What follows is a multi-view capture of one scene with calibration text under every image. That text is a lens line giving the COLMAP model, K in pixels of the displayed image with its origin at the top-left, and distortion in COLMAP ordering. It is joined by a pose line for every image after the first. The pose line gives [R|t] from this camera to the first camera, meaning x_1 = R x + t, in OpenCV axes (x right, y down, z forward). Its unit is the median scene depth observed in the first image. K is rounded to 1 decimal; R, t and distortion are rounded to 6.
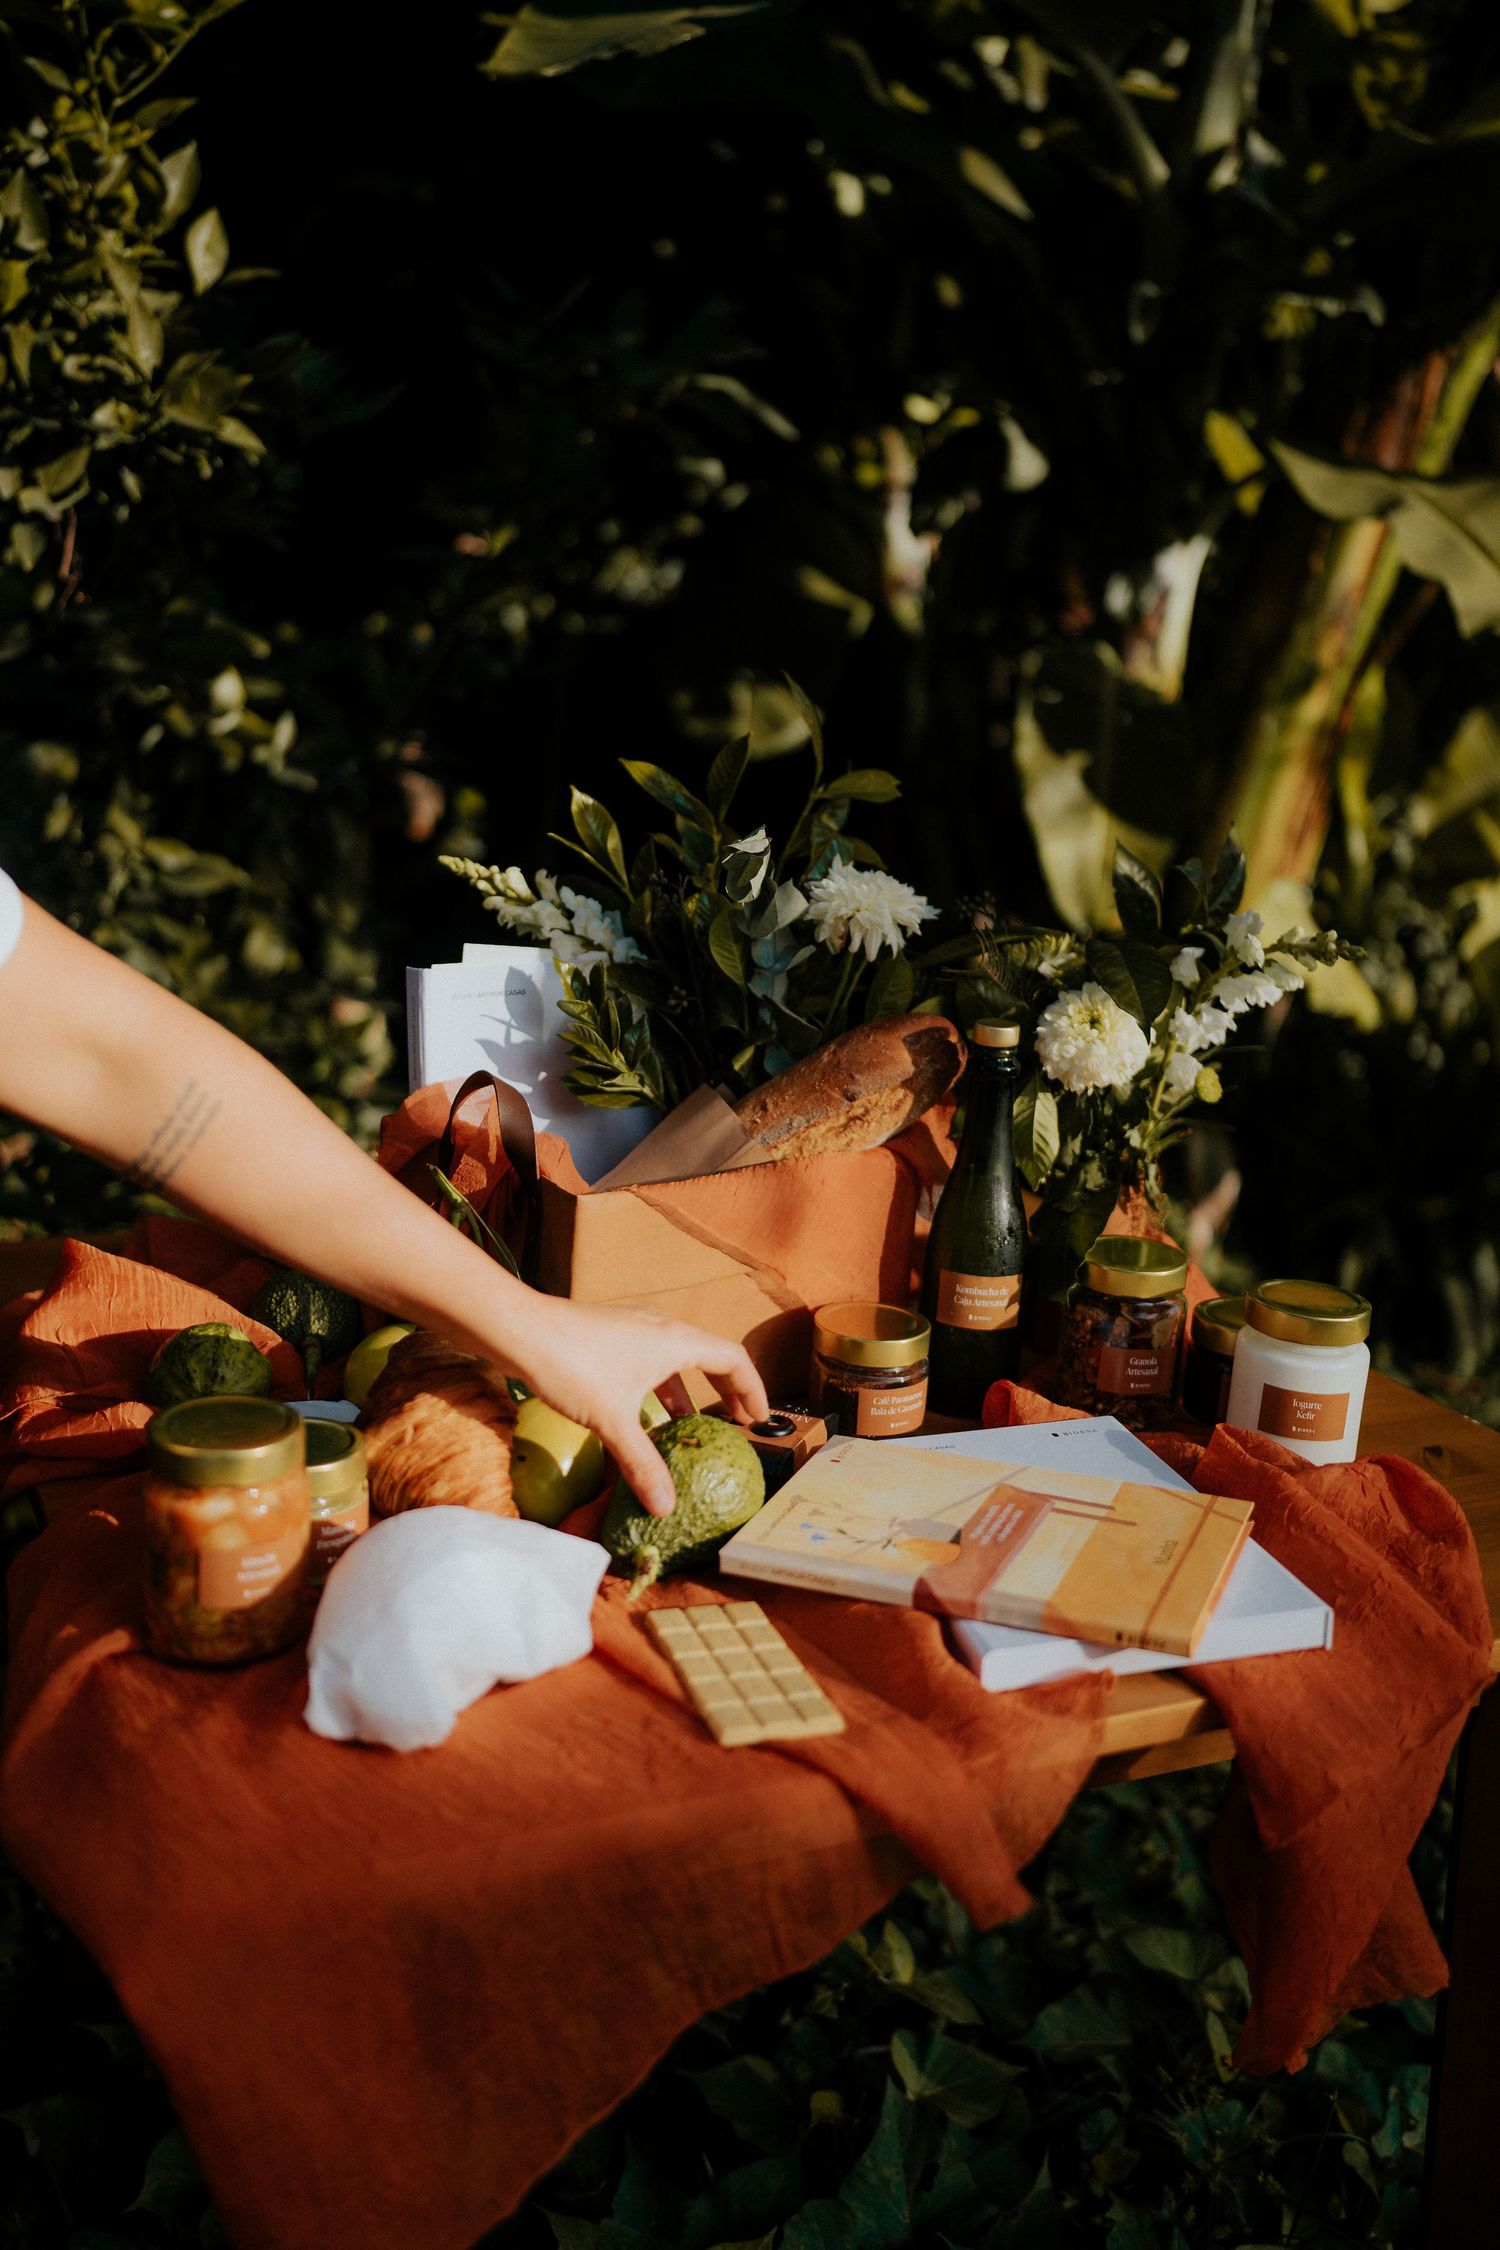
lens RADIAL K [[2226.8, 0, 797.2], [0, 2226.8, 1125.1], [0, 0, 1]] dist [0.000697, 0.001043]
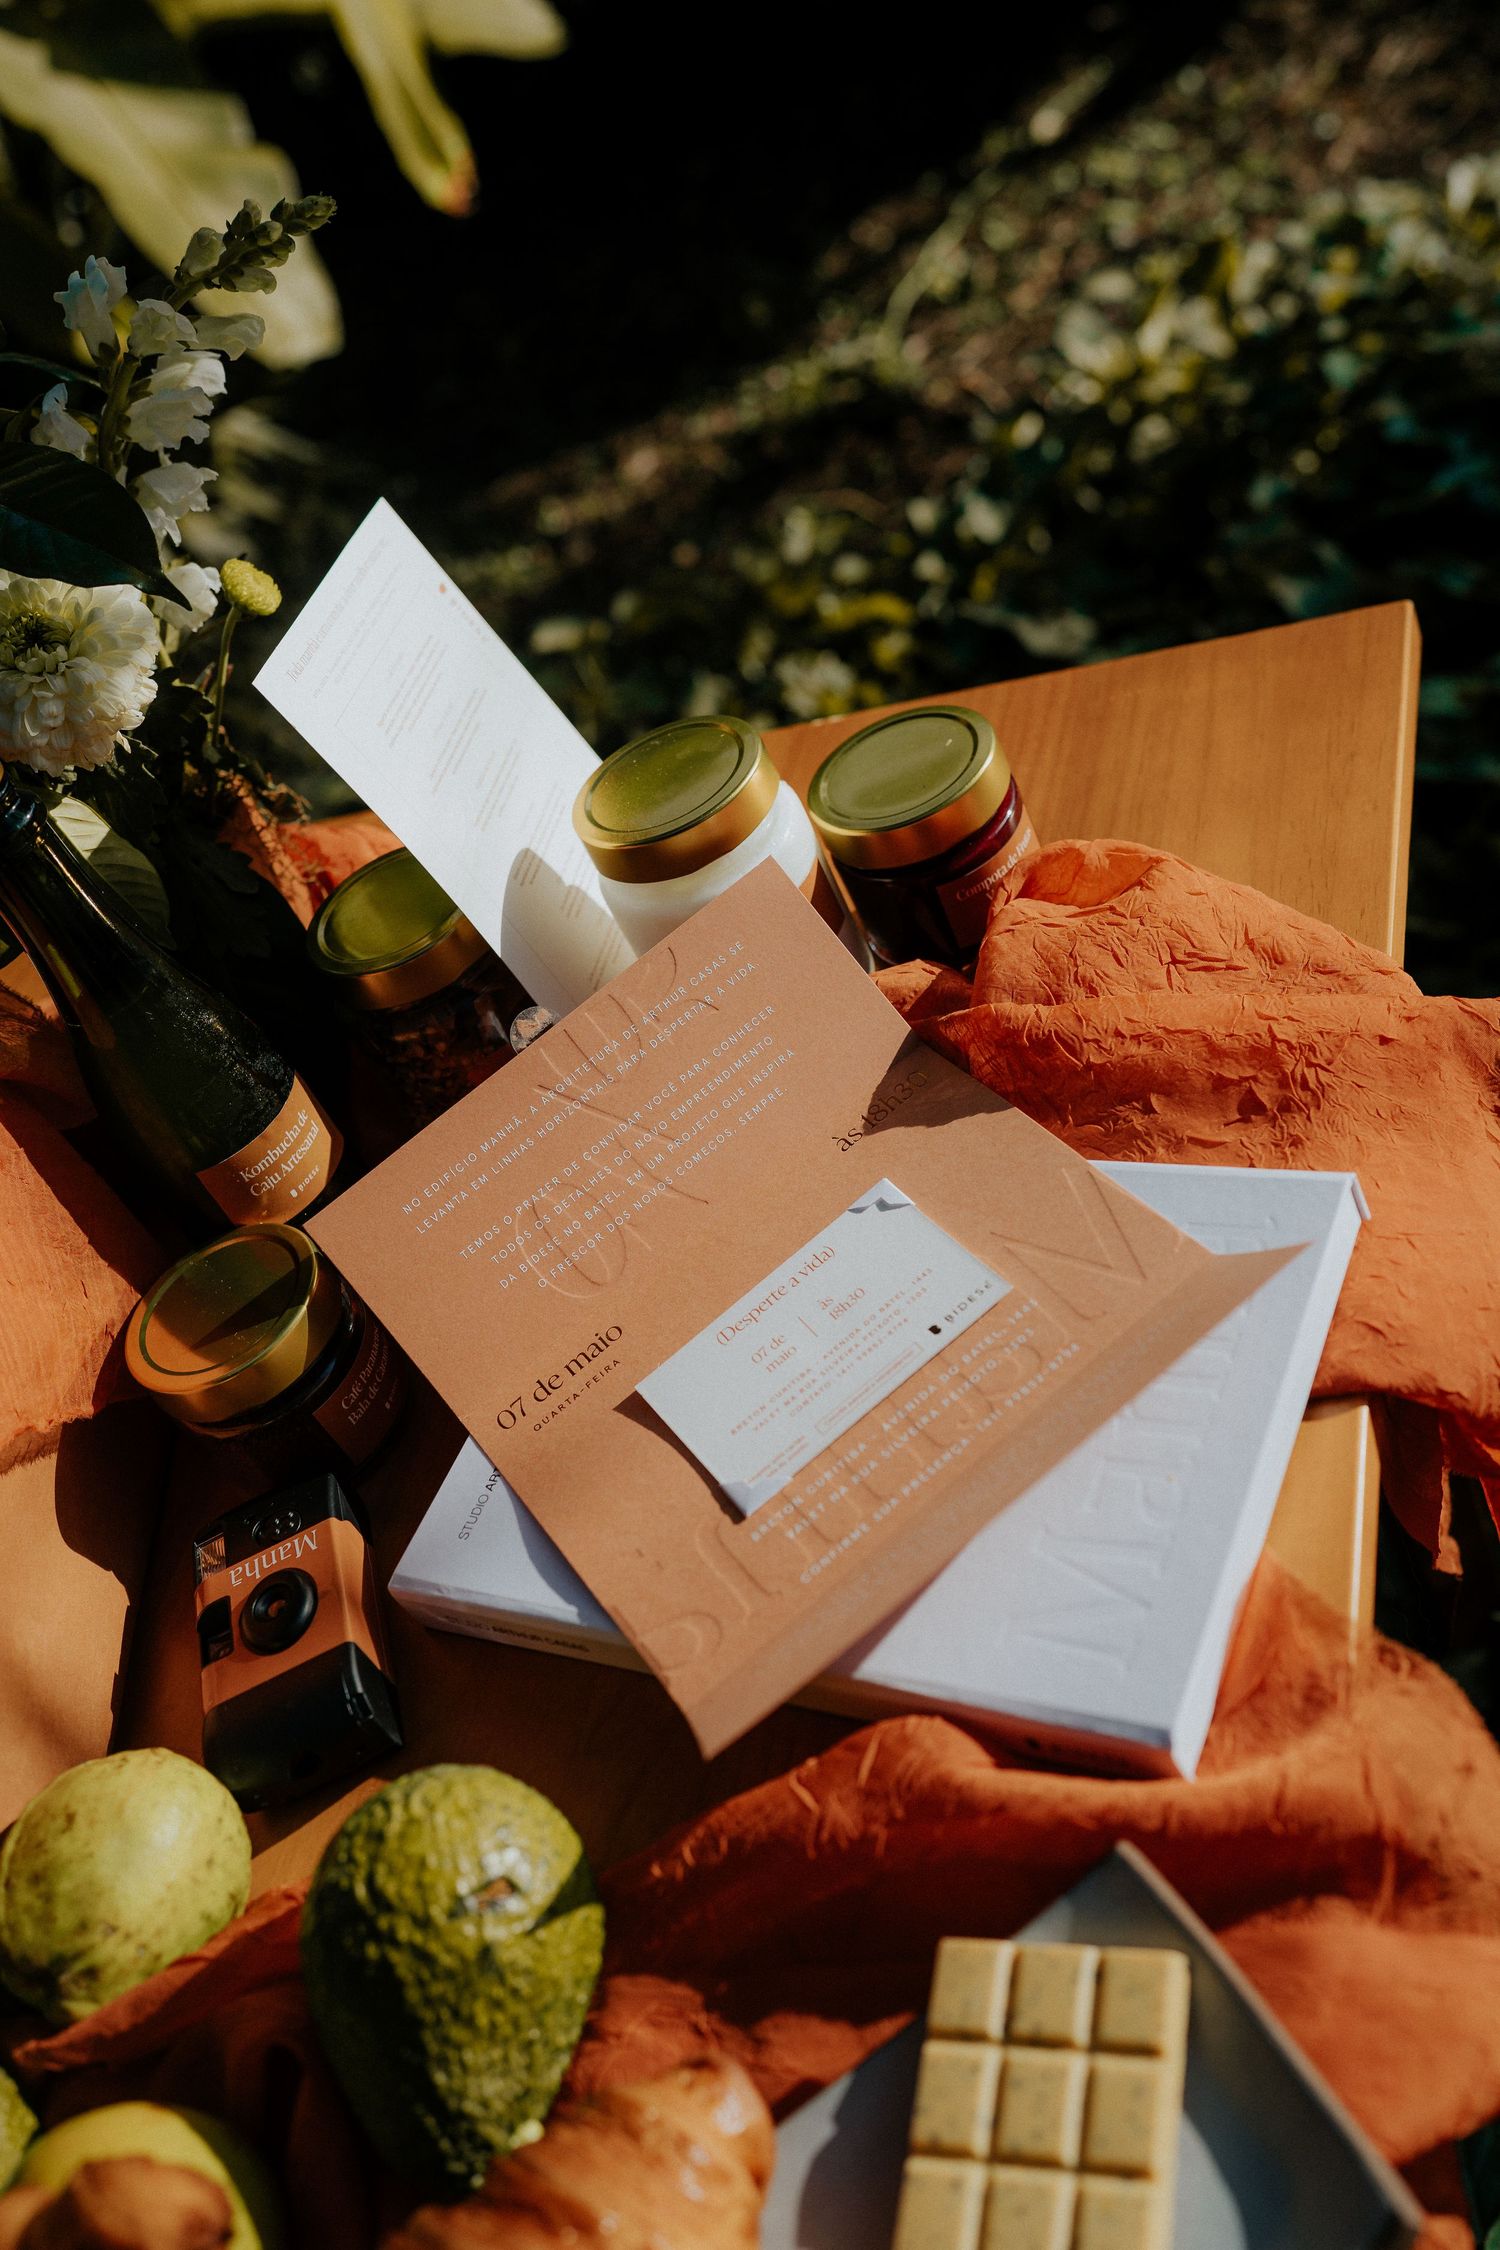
lens RADIAL K [[2157.0, 0, 771.8], [0, 2157.0, 1124.4], [0, 0, 1]] dist [-0.018882, 0.000444]
pose [[0.556173, -0.739031, 0.380138, -0.045901], [0.583662, 0.672965, 0.454375, -0.097943], [-0.591617, -0.030839, 0.805629, 0.506260]]
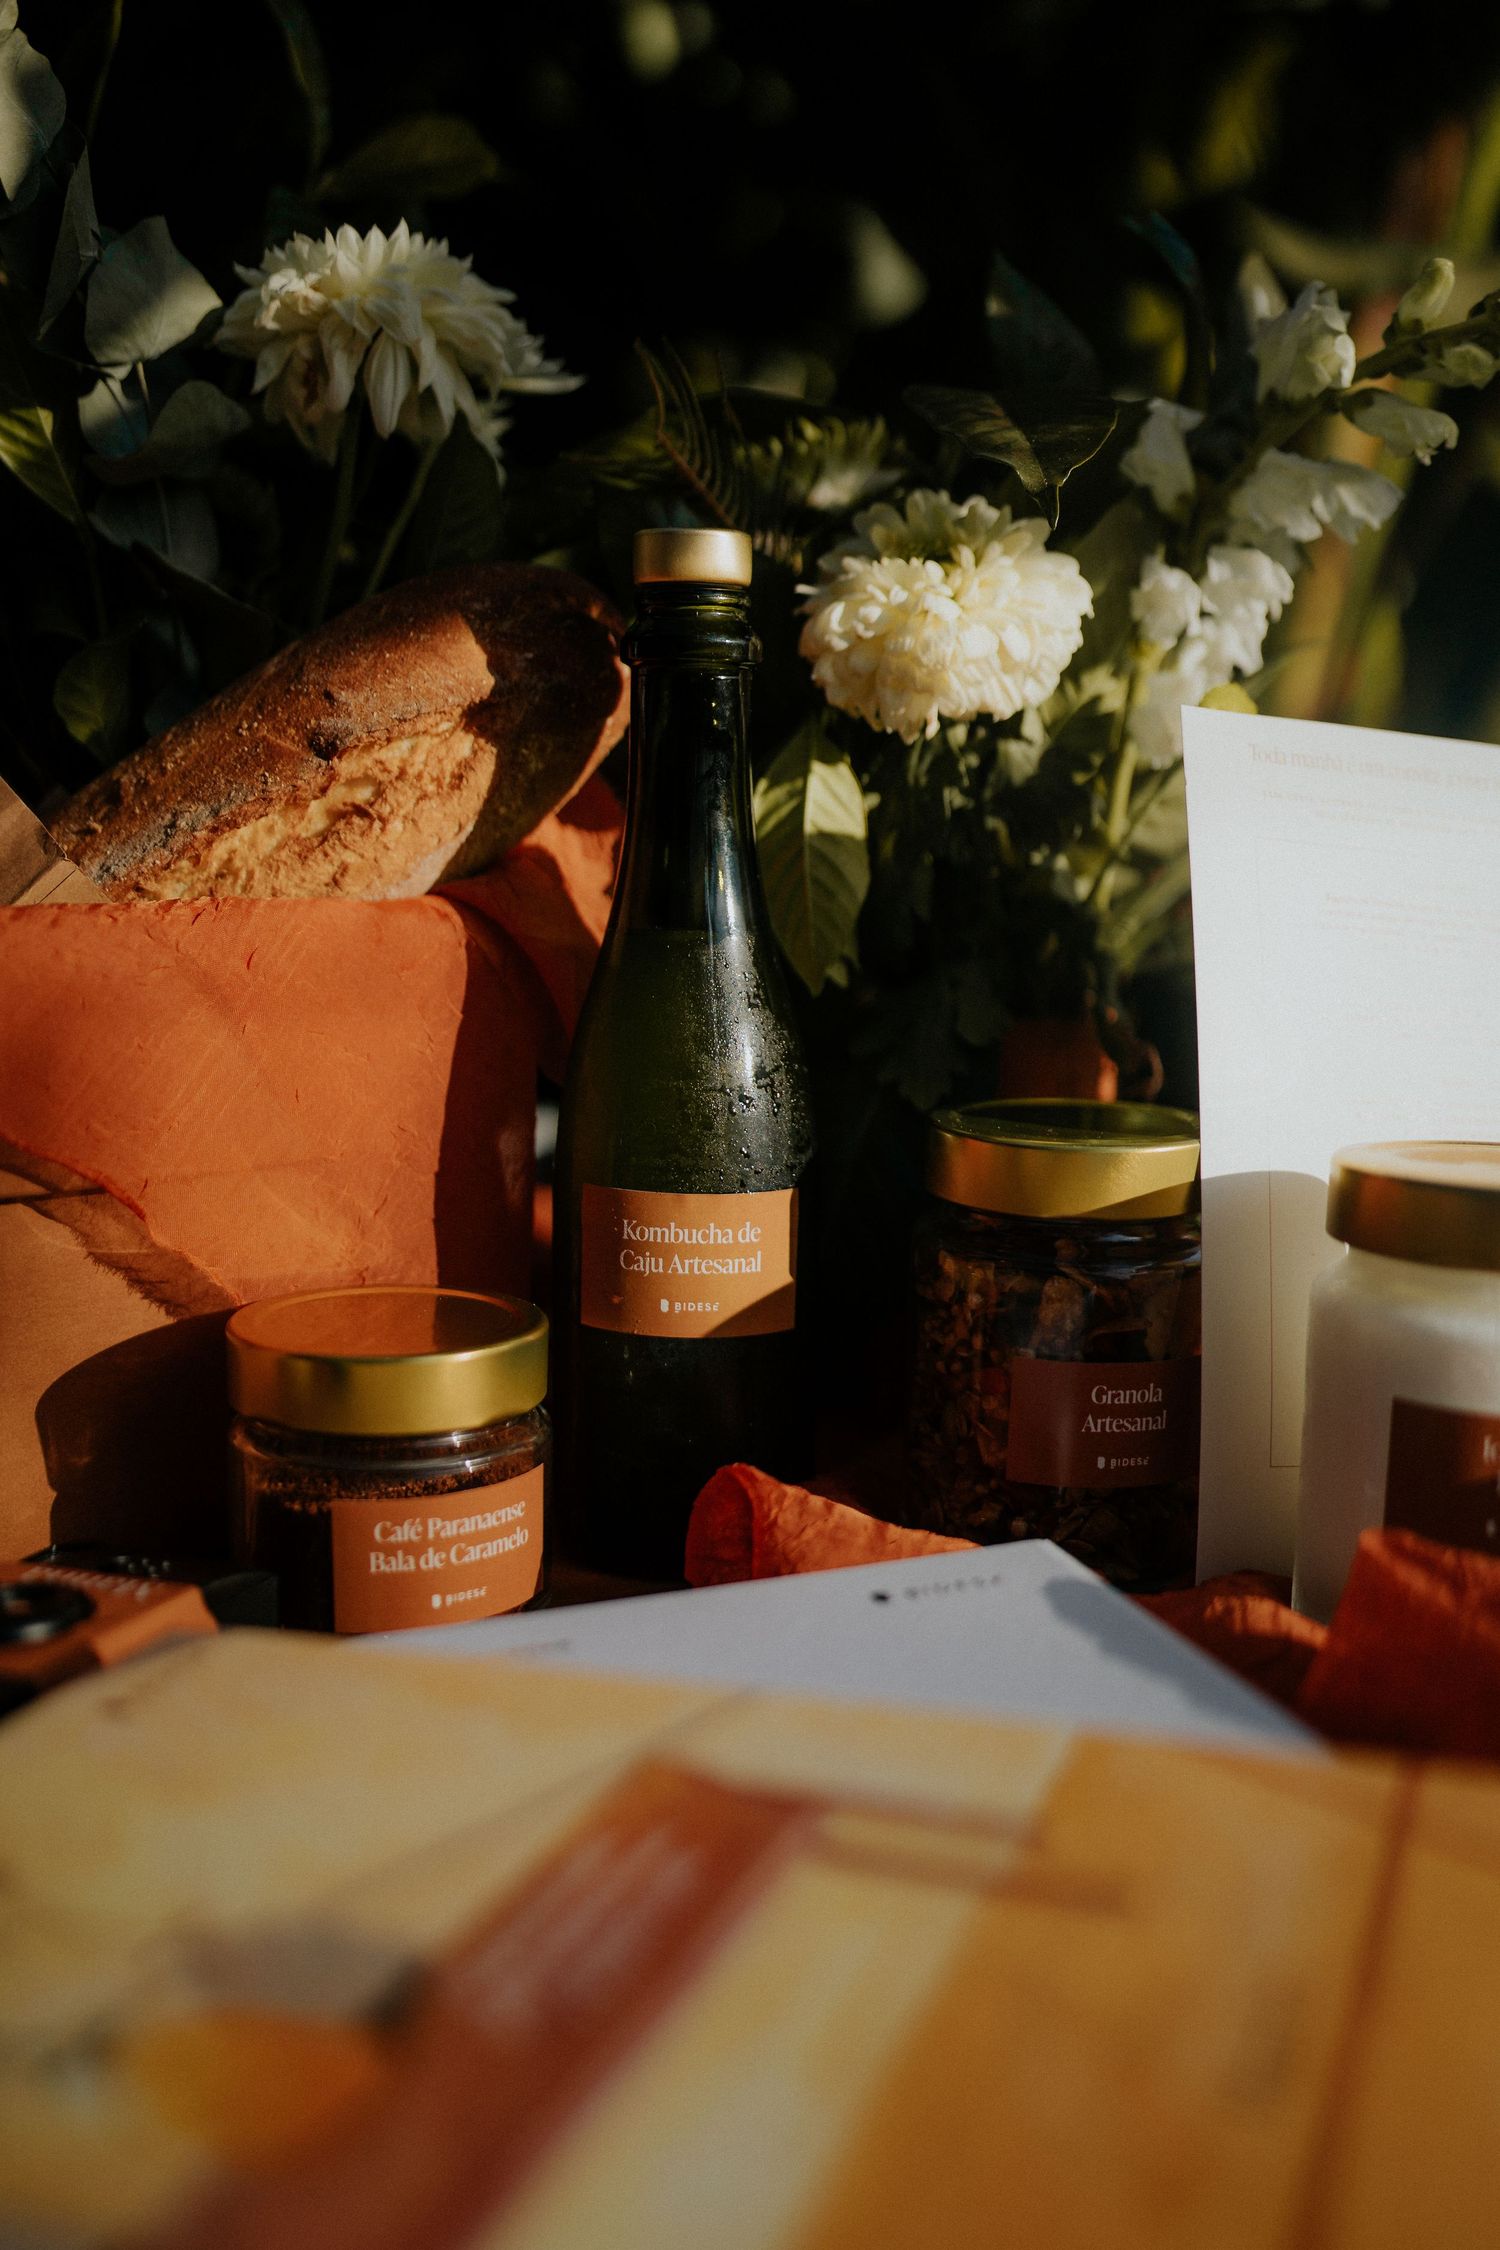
lens RADIAL K [[2226.8, 0, 797.2], [0, 2226.8, 1125.1], [0, 0, 1]] dist [0.000697, 0.001043]
pose [[0.998580, -0.047362, 0.024385, 0.093022], [0.049830, 0.992320, -0.113217, 0.100232], [-0.018836, 0.114271, 0.993271, 0.622897]]
